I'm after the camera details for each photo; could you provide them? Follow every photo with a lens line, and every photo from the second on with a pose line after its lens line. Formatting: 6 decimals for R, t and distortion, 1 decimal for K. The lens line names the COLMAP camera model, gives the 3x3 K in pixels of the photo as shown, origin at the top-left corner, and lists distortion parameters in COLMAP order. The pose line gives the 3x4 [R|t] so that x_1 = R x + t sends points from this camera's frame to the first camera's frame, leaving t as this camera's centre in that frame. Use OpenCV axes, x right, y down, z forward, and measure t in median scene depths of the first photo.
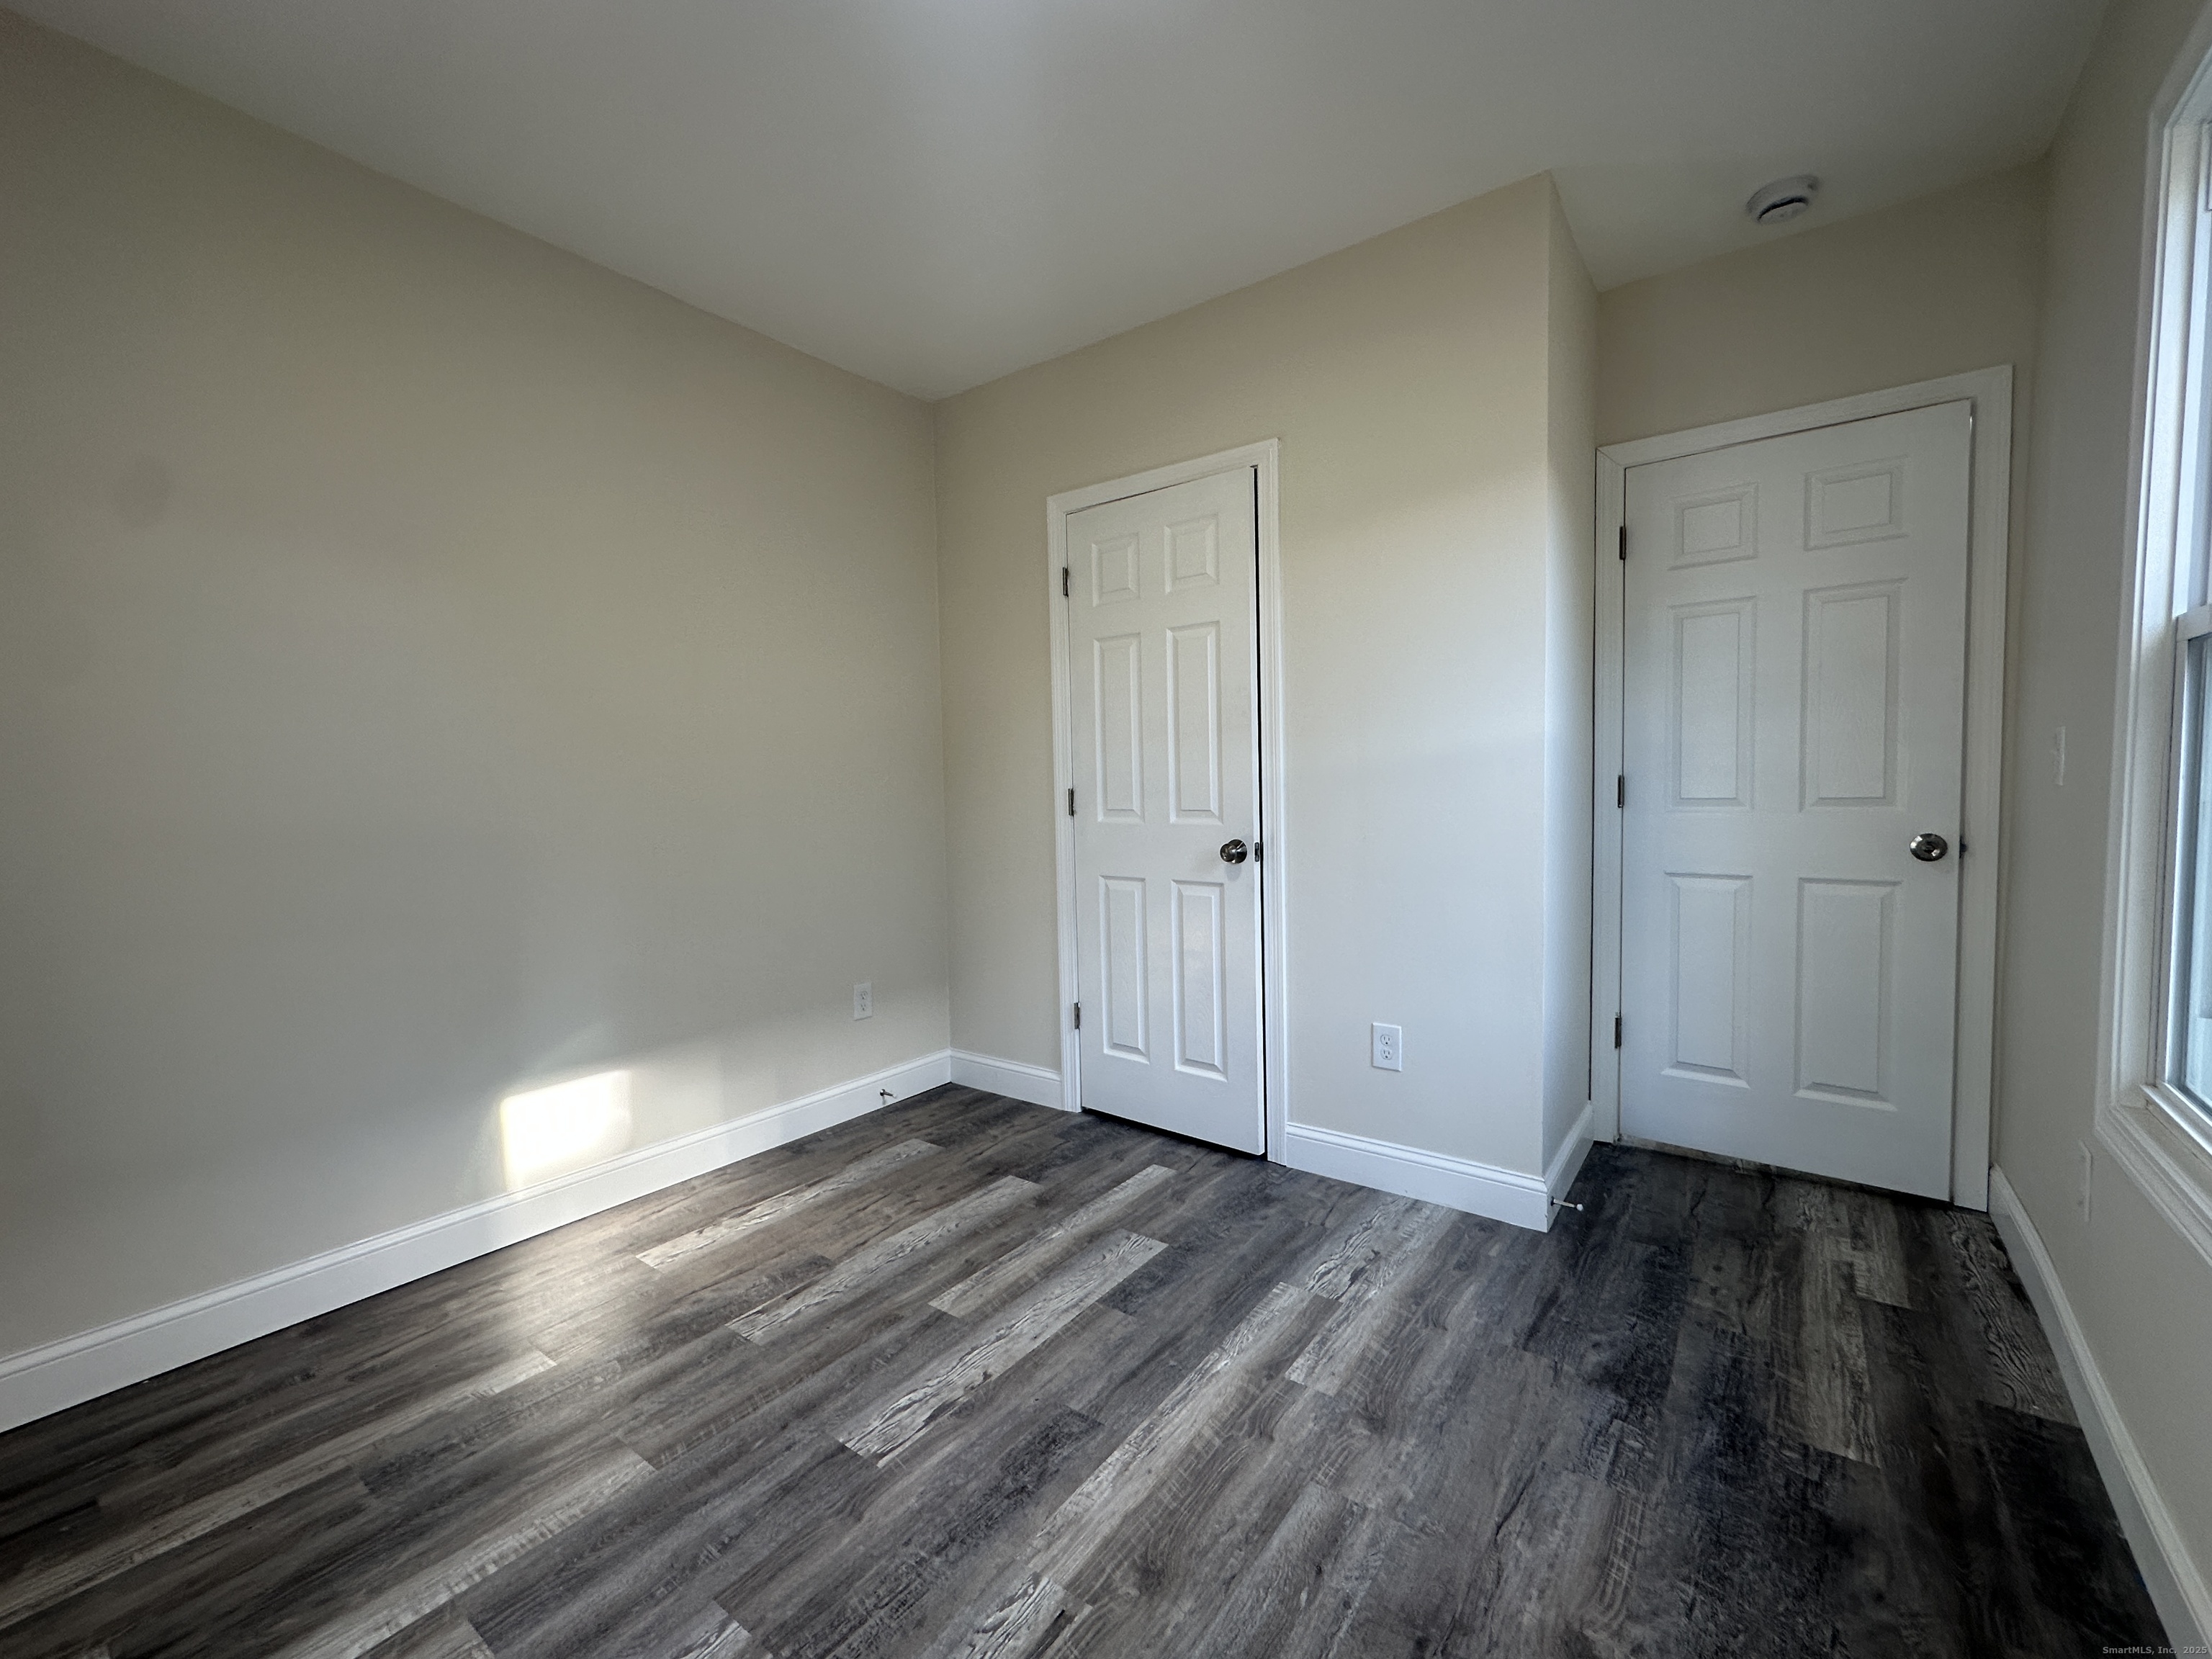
lens RADIAL K [[924.5, 0, 1107.9], [0, 924.5, 828.0], [0, 0, 1]] dist [-0.004594, 0.001584]
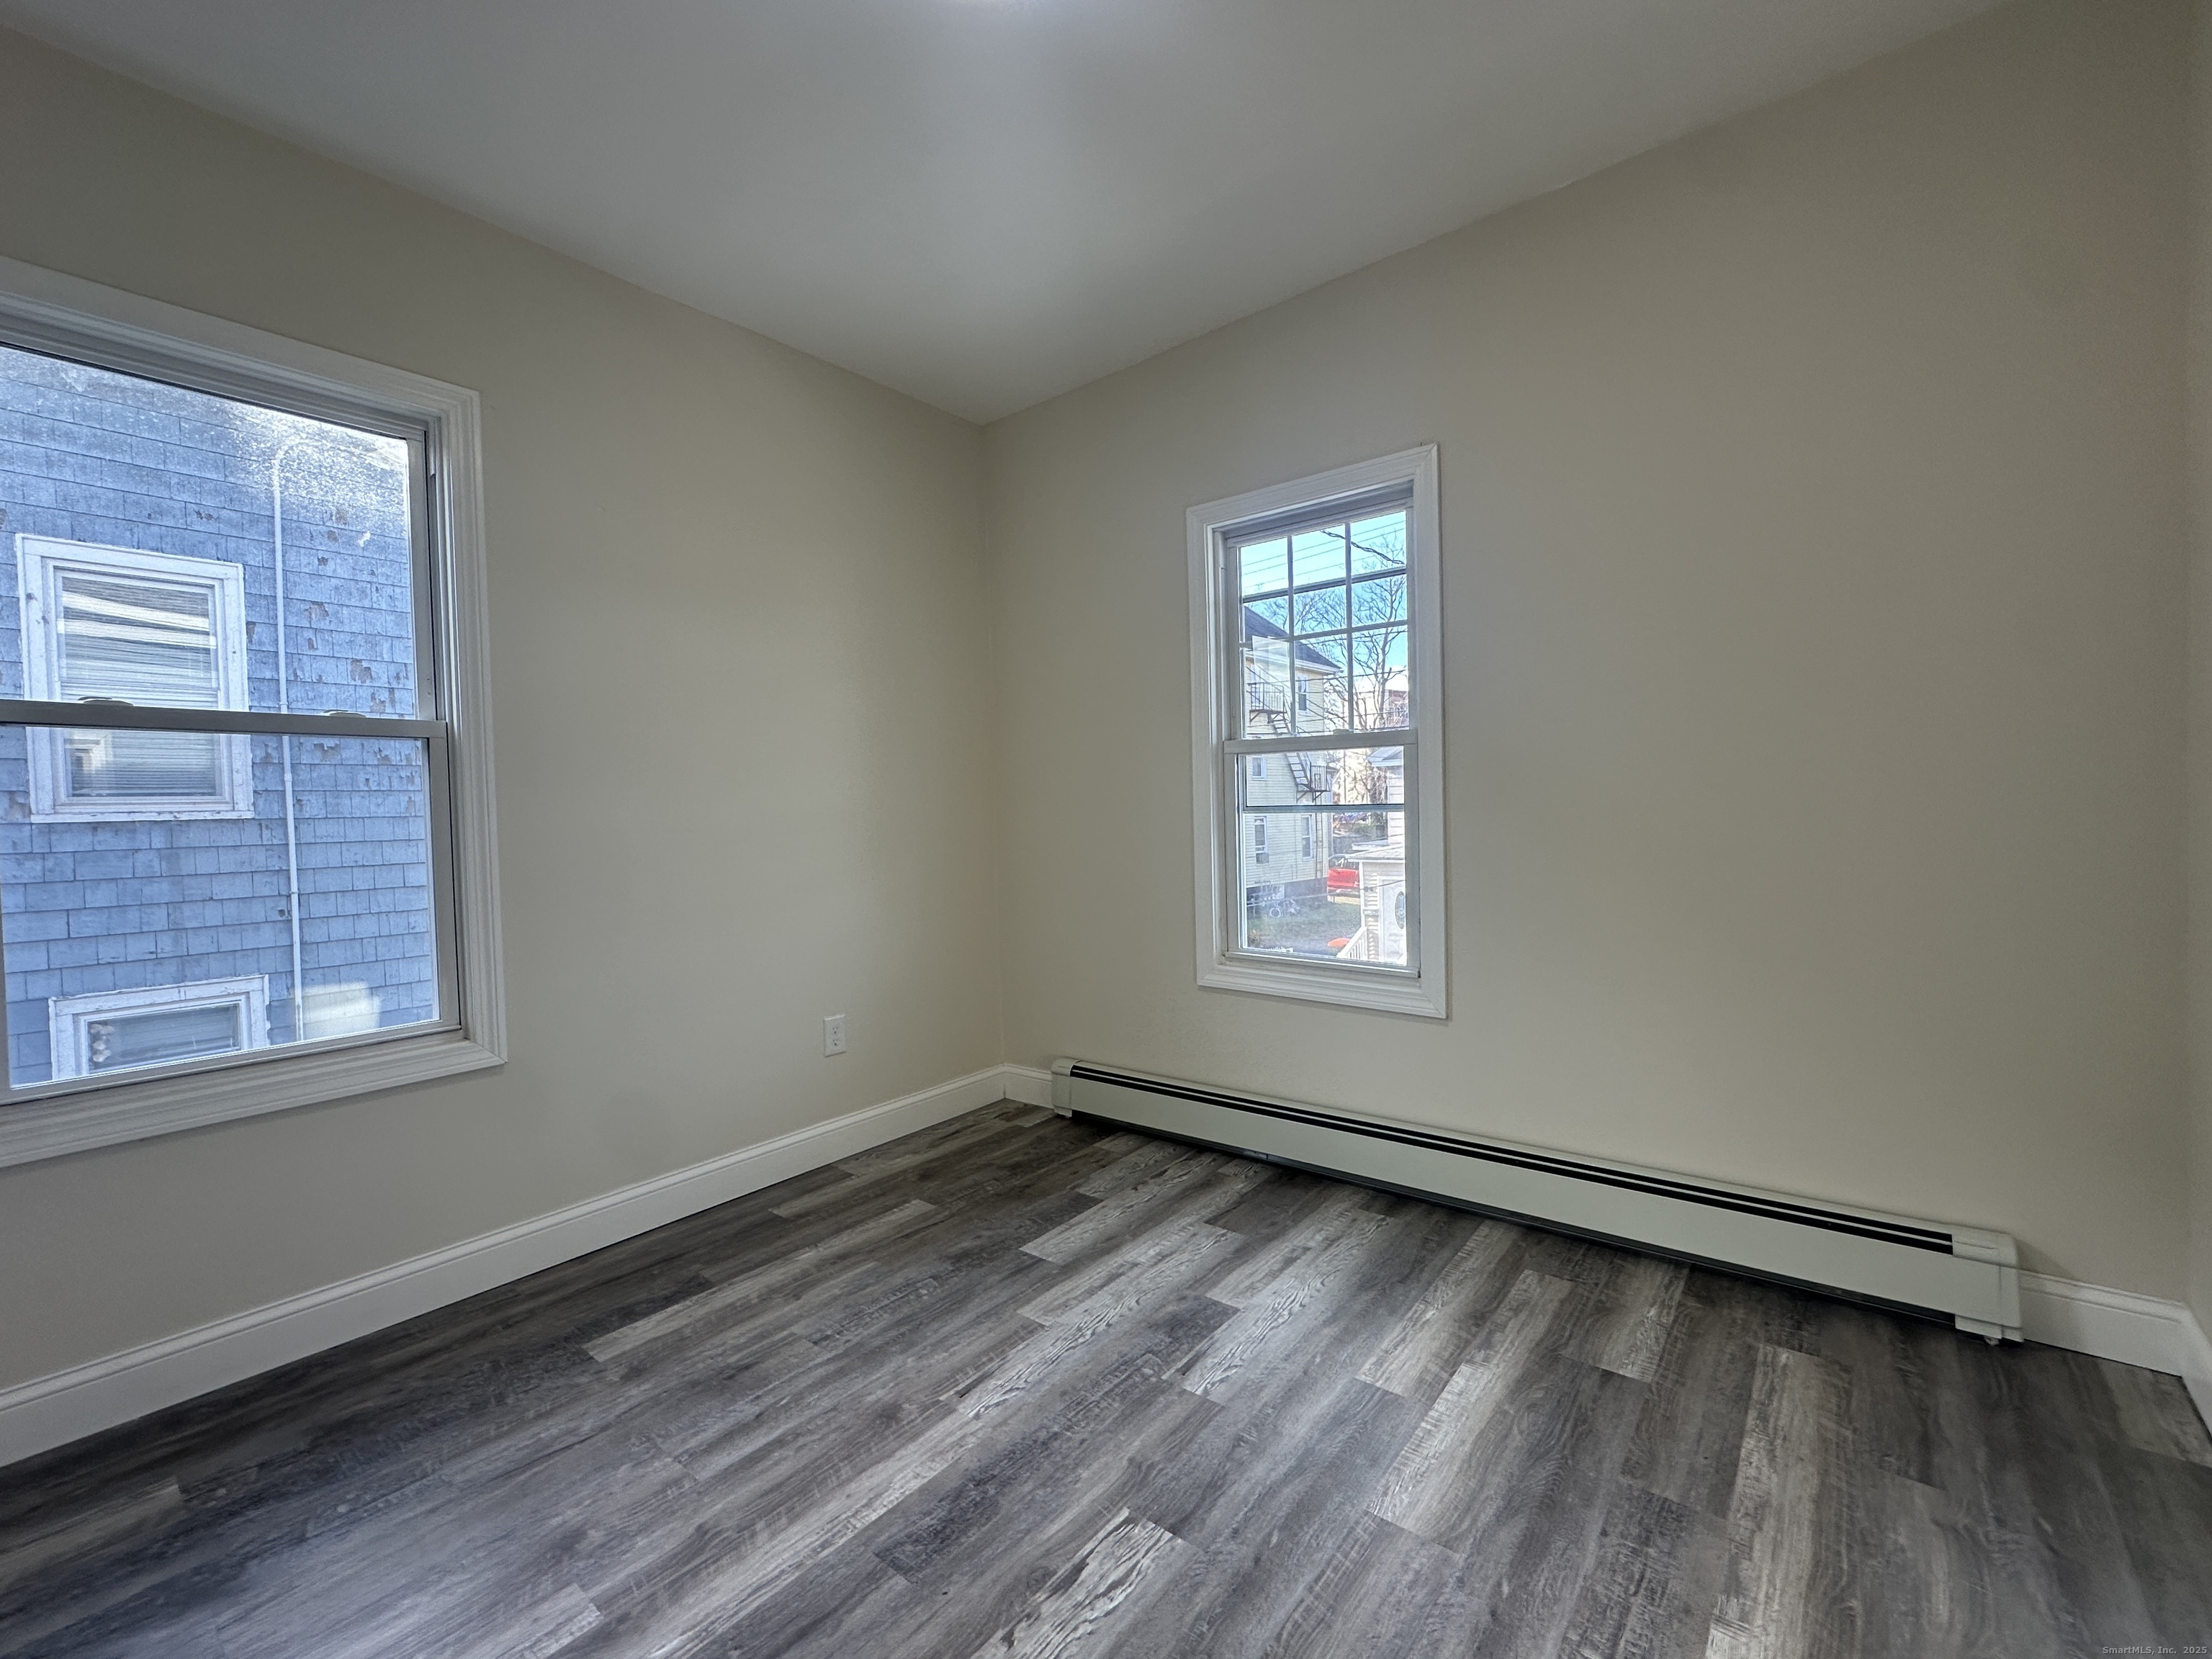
lens RADIAL K [[924.5, 0, 1107.9], [0, 924.5, 828.0], [0, 0, 1]] dist [-0.004594, 0.001584]
pose [[-0.997534, 0.046321, 0.052720, -0.264773], [0.050062, 0.996148, 0.071998, -0.057608], [-0.049182, 0.074460, -0.996011, 1.607030]]
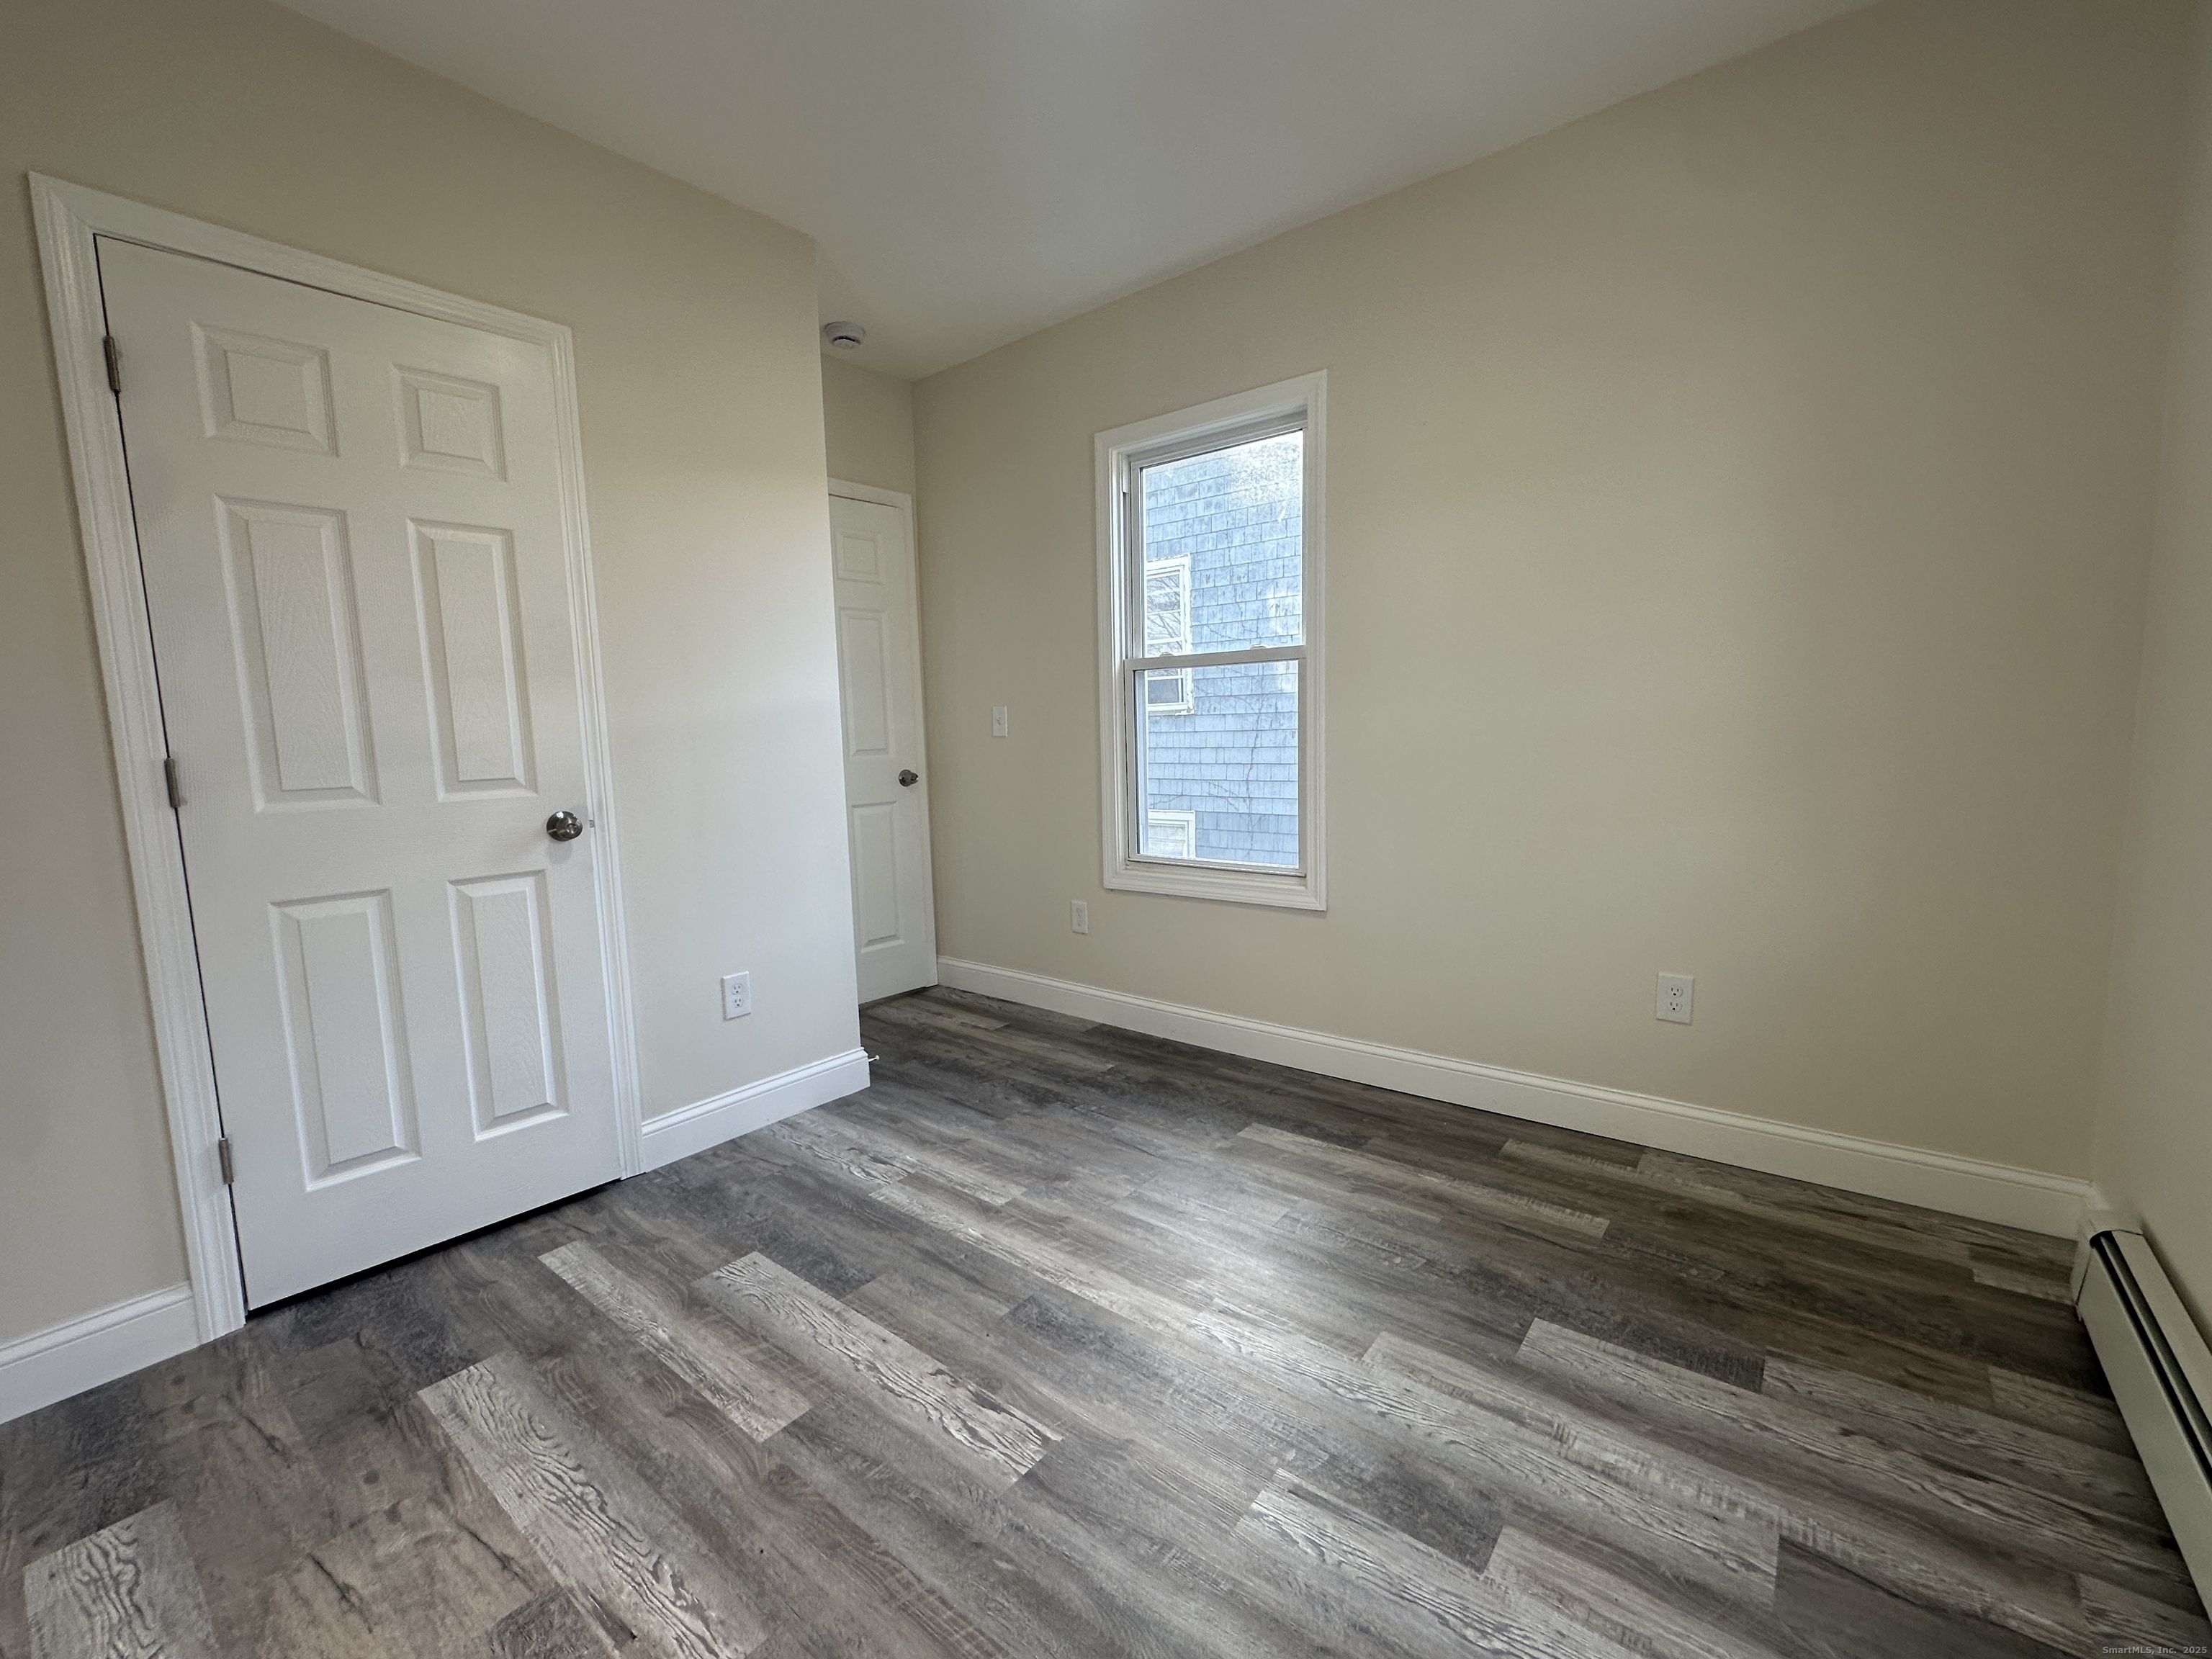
lens RADIAL K [[924.5, 0, 1107.9], [0, 924.5, 828.0], [0, 0, 1]] dist [-0.004594, 0.001584]
pose [[0.042024, -0.091989, 0.994873, -0.963745], [0.080788, 0.992805, 0.088386, -0.008963], [-0.995845, 0.076660, 0.049153, 0.731337]]
